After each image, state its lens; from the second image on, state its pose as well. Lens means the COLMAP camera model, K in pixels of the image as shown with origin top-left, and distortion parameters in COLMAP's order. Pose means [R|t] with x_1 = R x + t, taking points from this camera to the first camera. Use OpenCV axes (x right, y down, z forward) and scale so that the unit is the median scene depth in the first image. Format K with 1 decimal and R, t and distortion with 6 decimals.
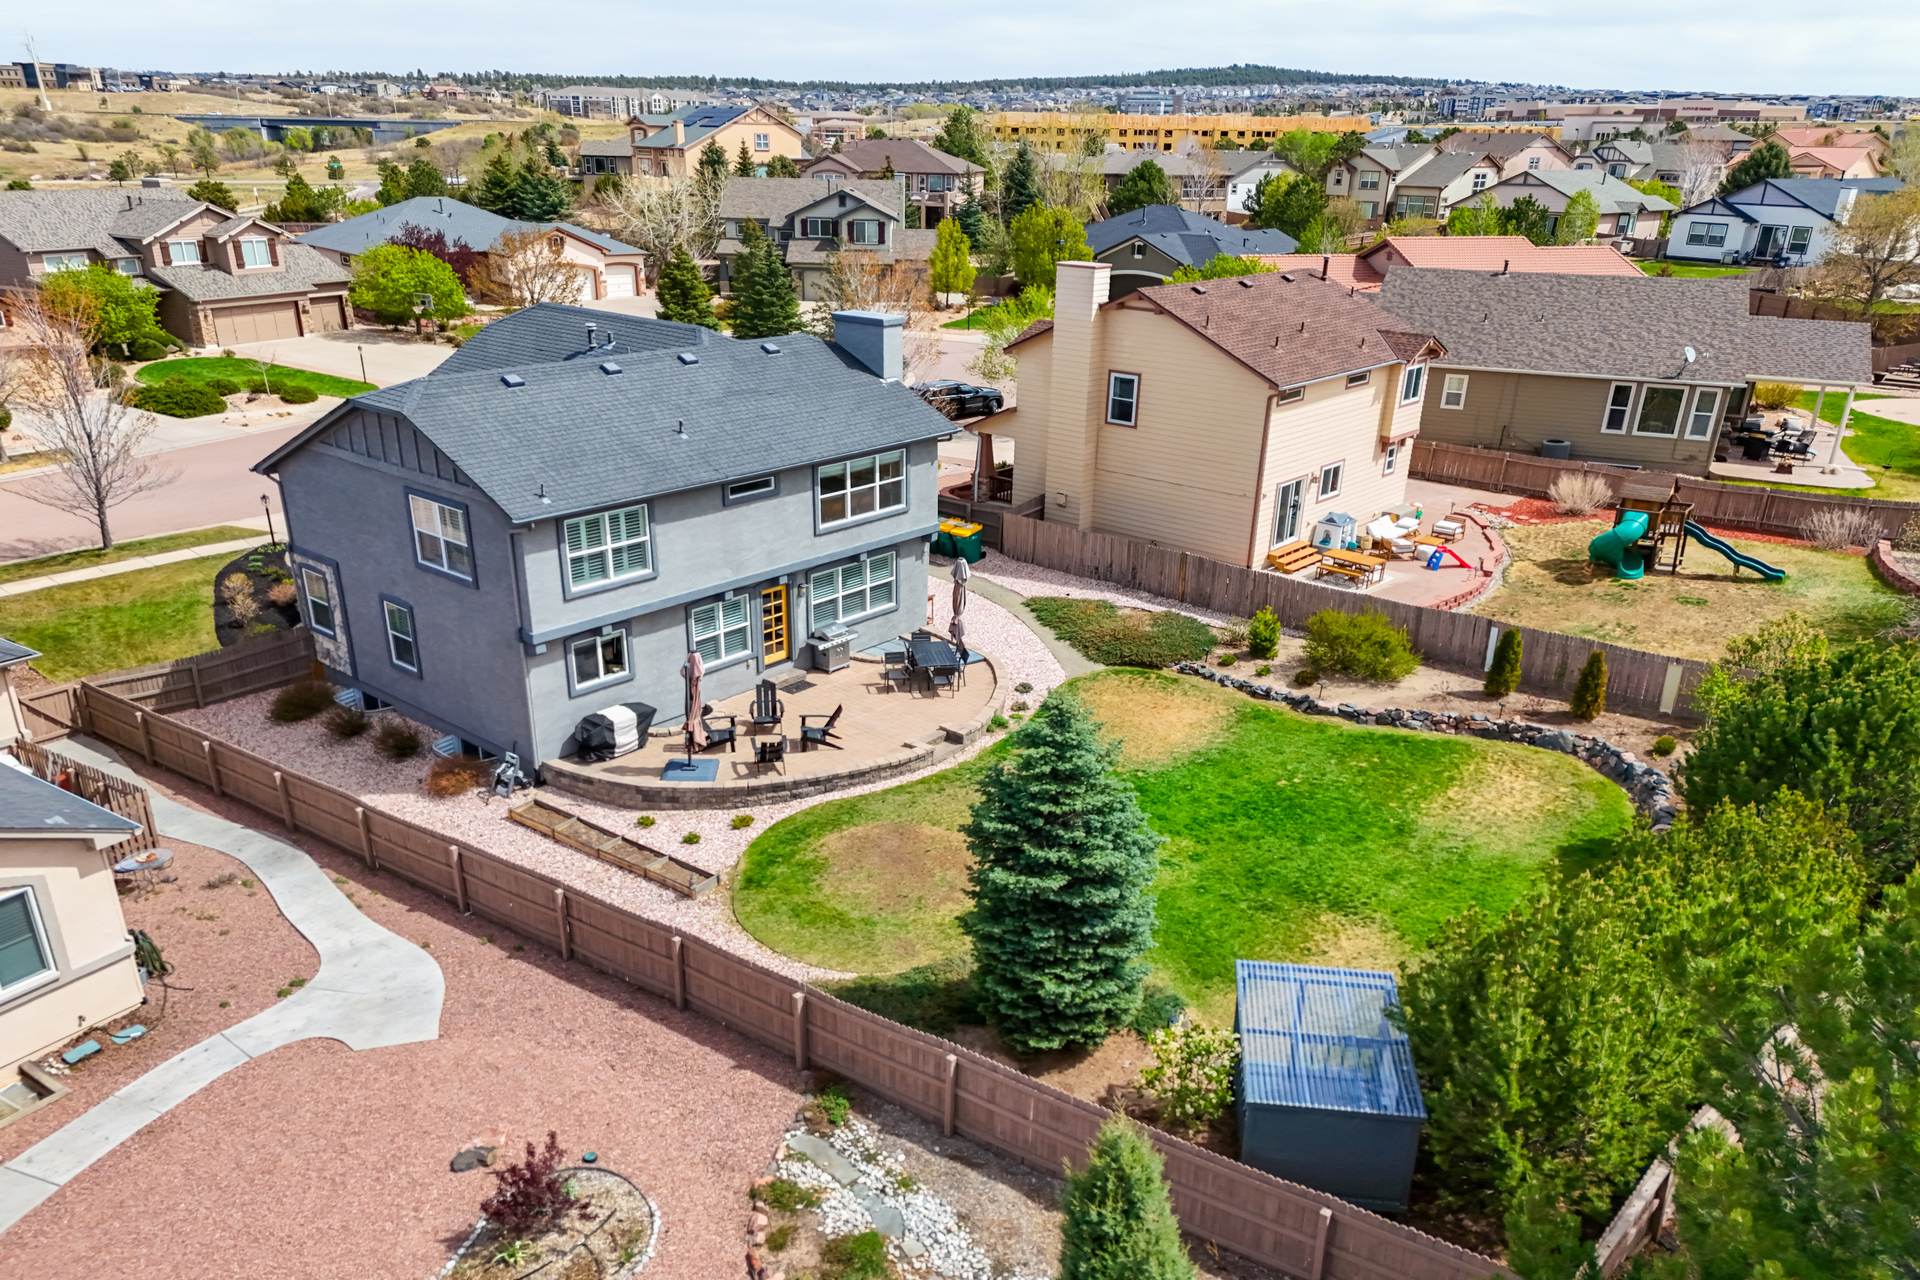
lens RADIAL K [[1333.3, 0, 954.5], [0, 1333.3, 722.5], [0, 0, 1]] dist [0.094233, -0.084170]
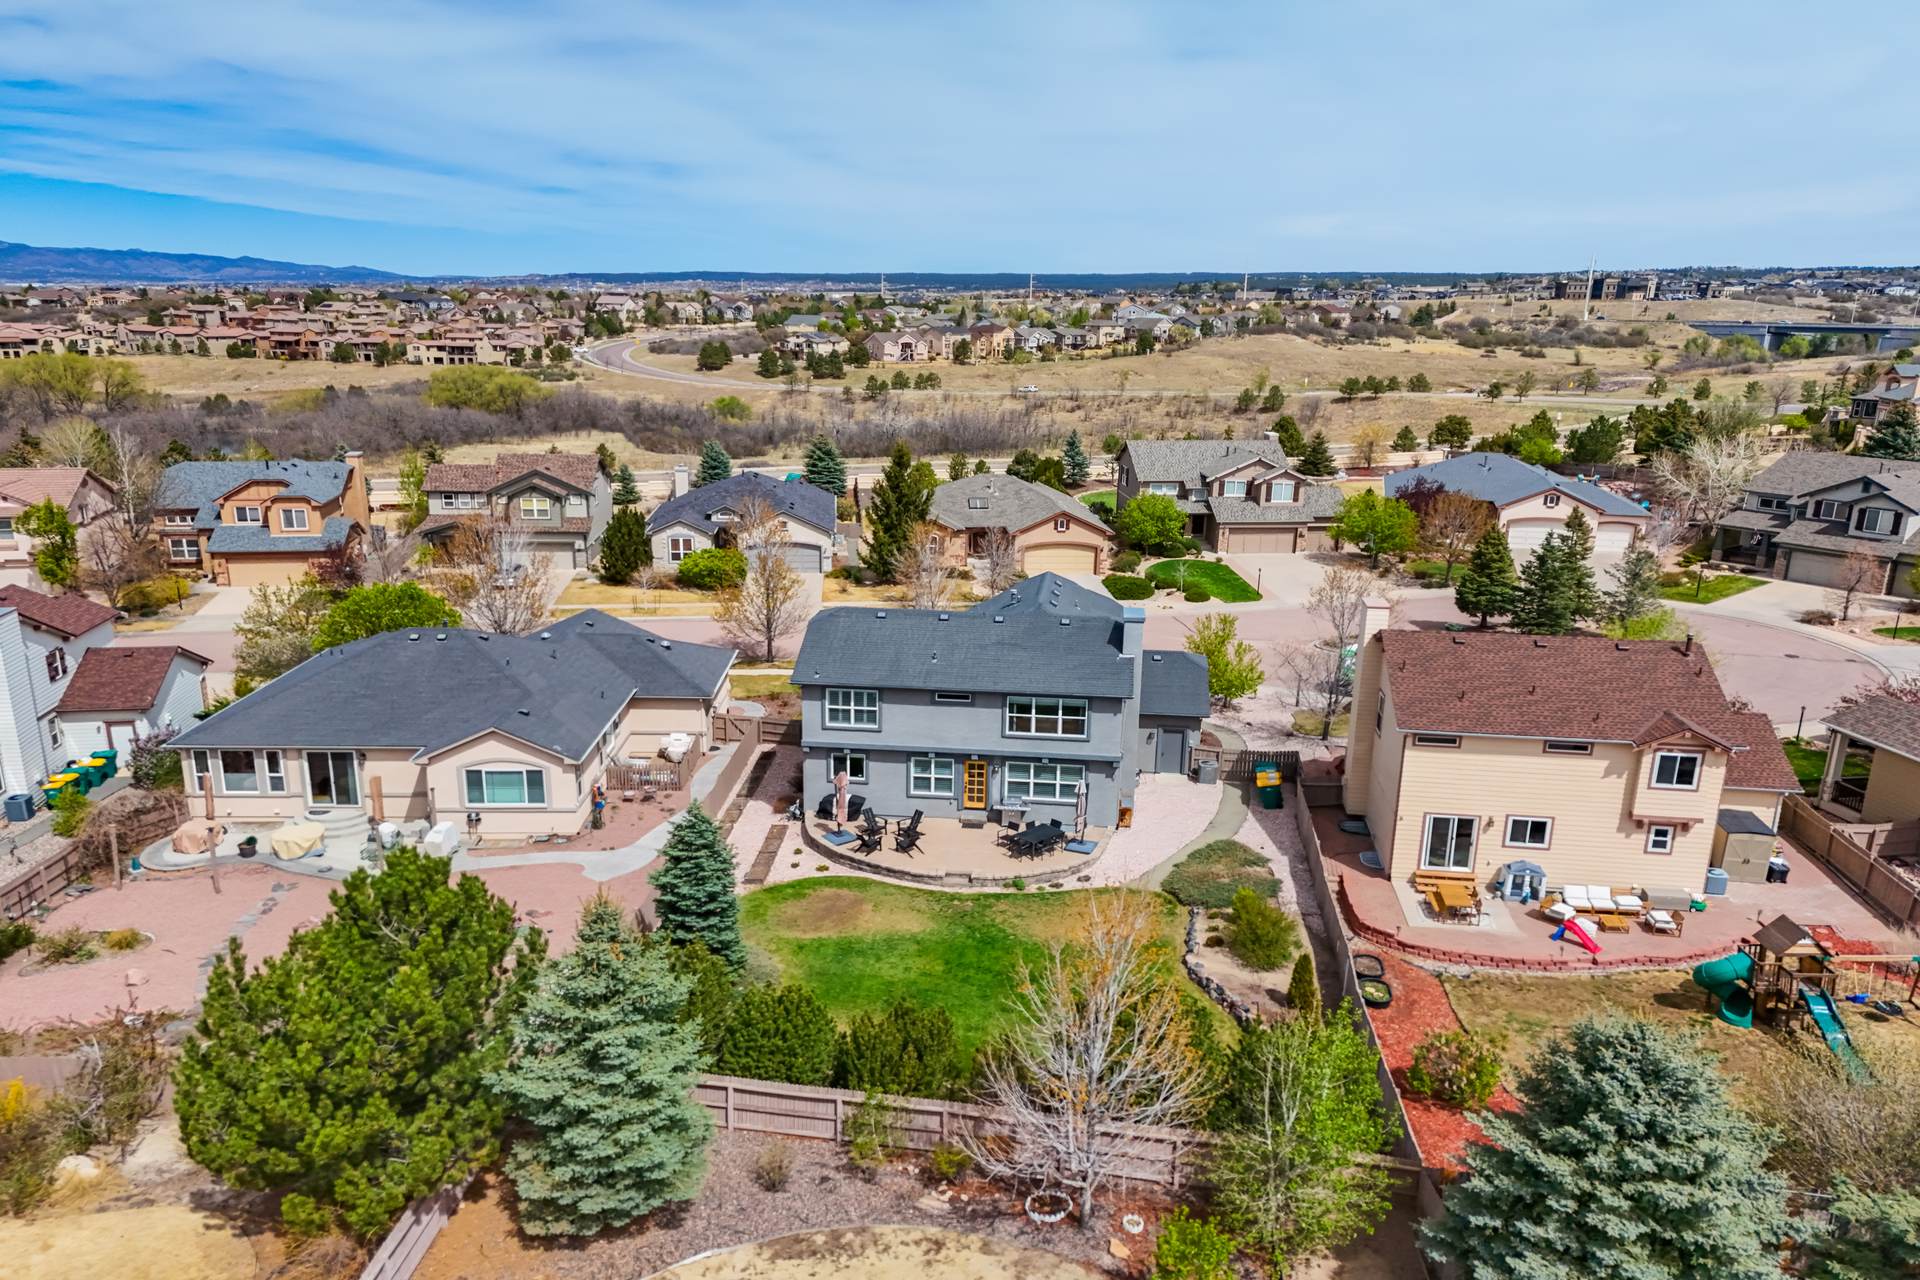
lens RADIAL K [[1311.3, 0, 957.3], [0, 1311.3, 637.3], [0, 0, 1]] dist [0.020963, -0.001611]
pose [[0.585344, 0.186165, -0.789123, 1.019414], [-0.332748, 0.942699, -0.024425, -0.186898], [0.739359, 0.276876, 0.613749, -0.021842]]
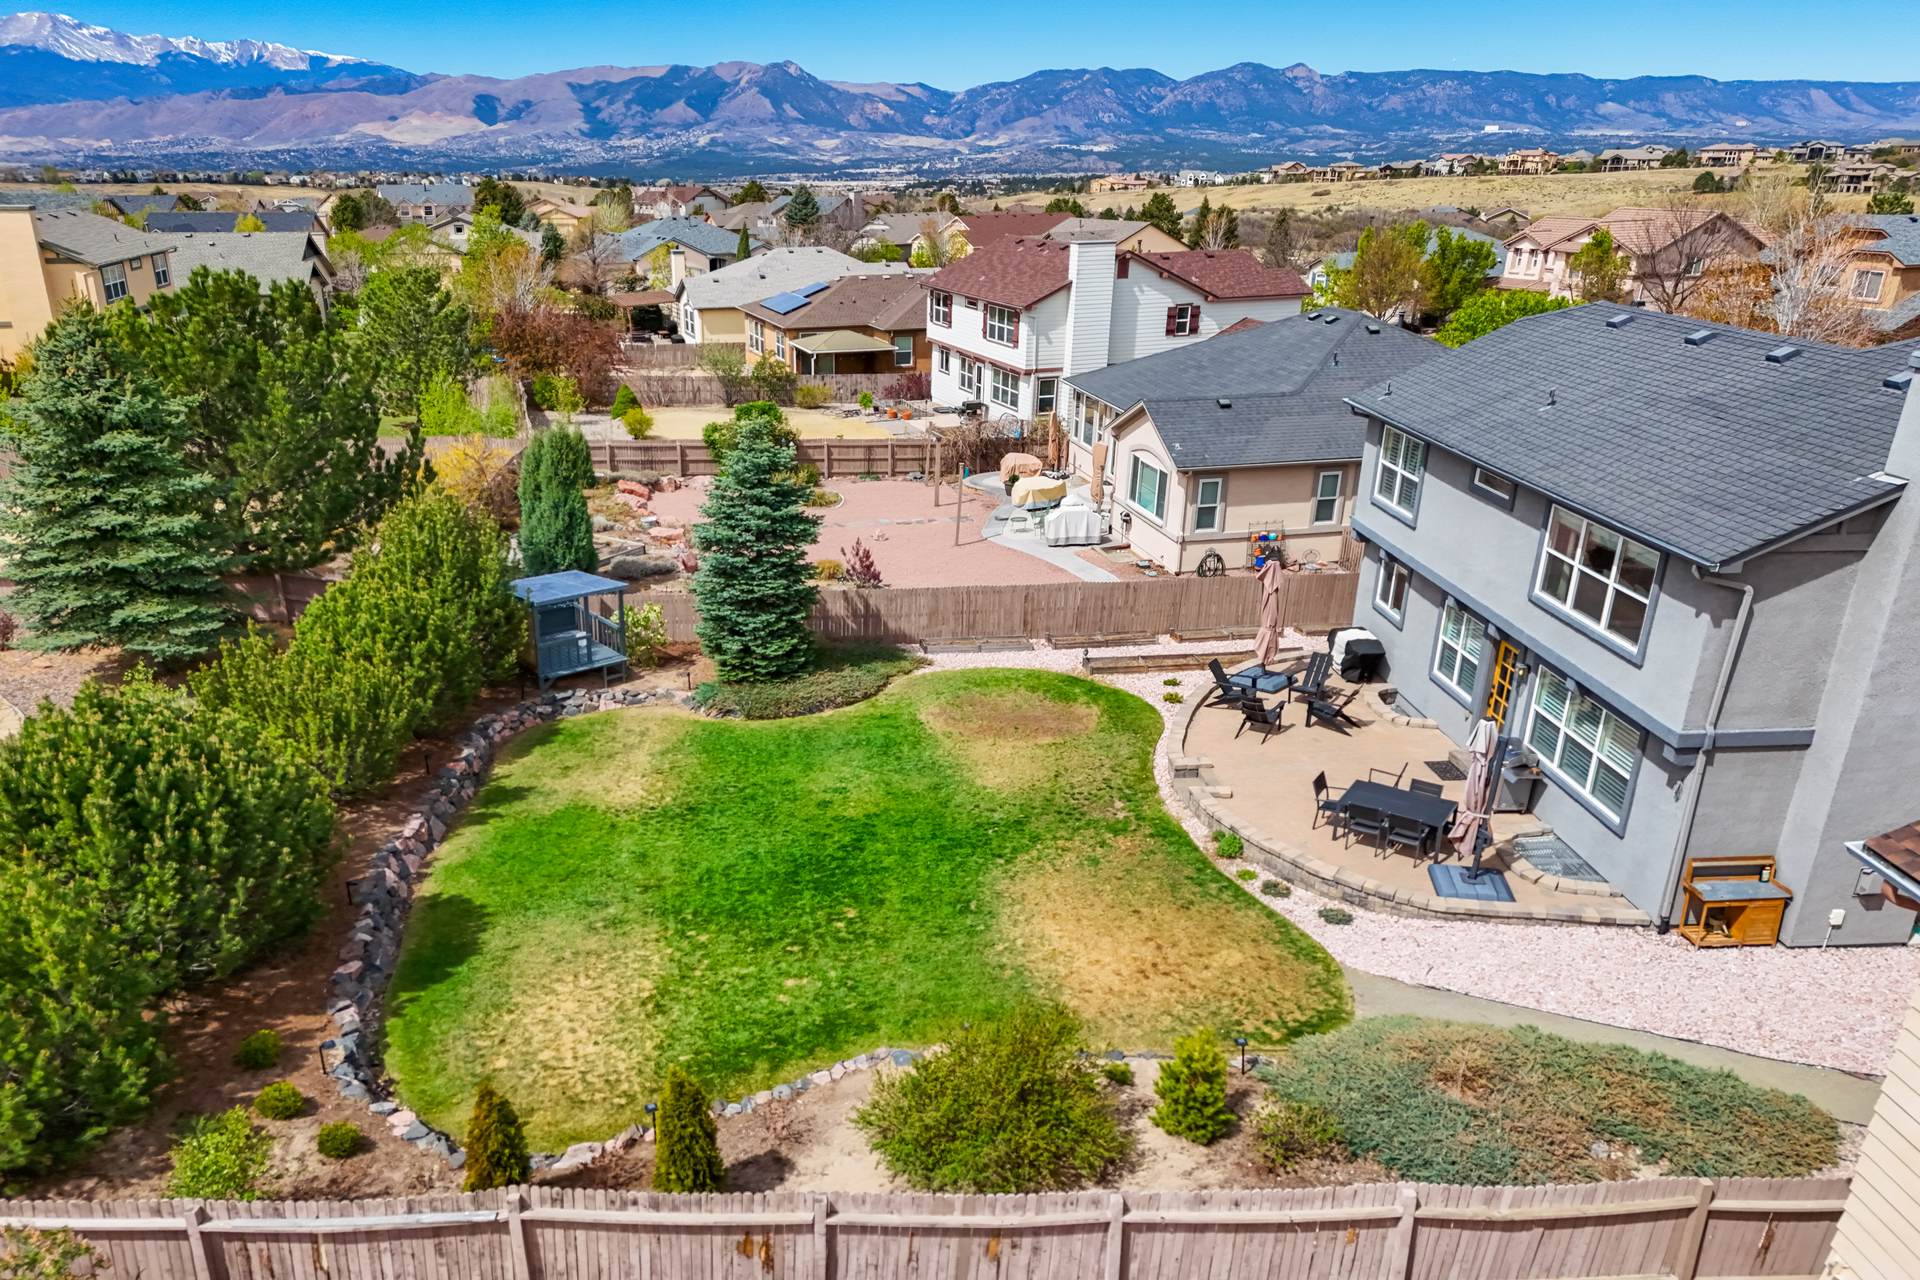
lens RADIAL K [[1453.1, 0, 960.0], [0, 1453.1, 640.0], [0, 0, 1]] dist [0.100259, -0.105625]
pose [[-0.676105, 0.217739, -0.703897, 0.589327], [-0.309763, 0.782810, 0.539682, -0.414882], [0.668527, 0.582923, -0.461814, 1.109696]]
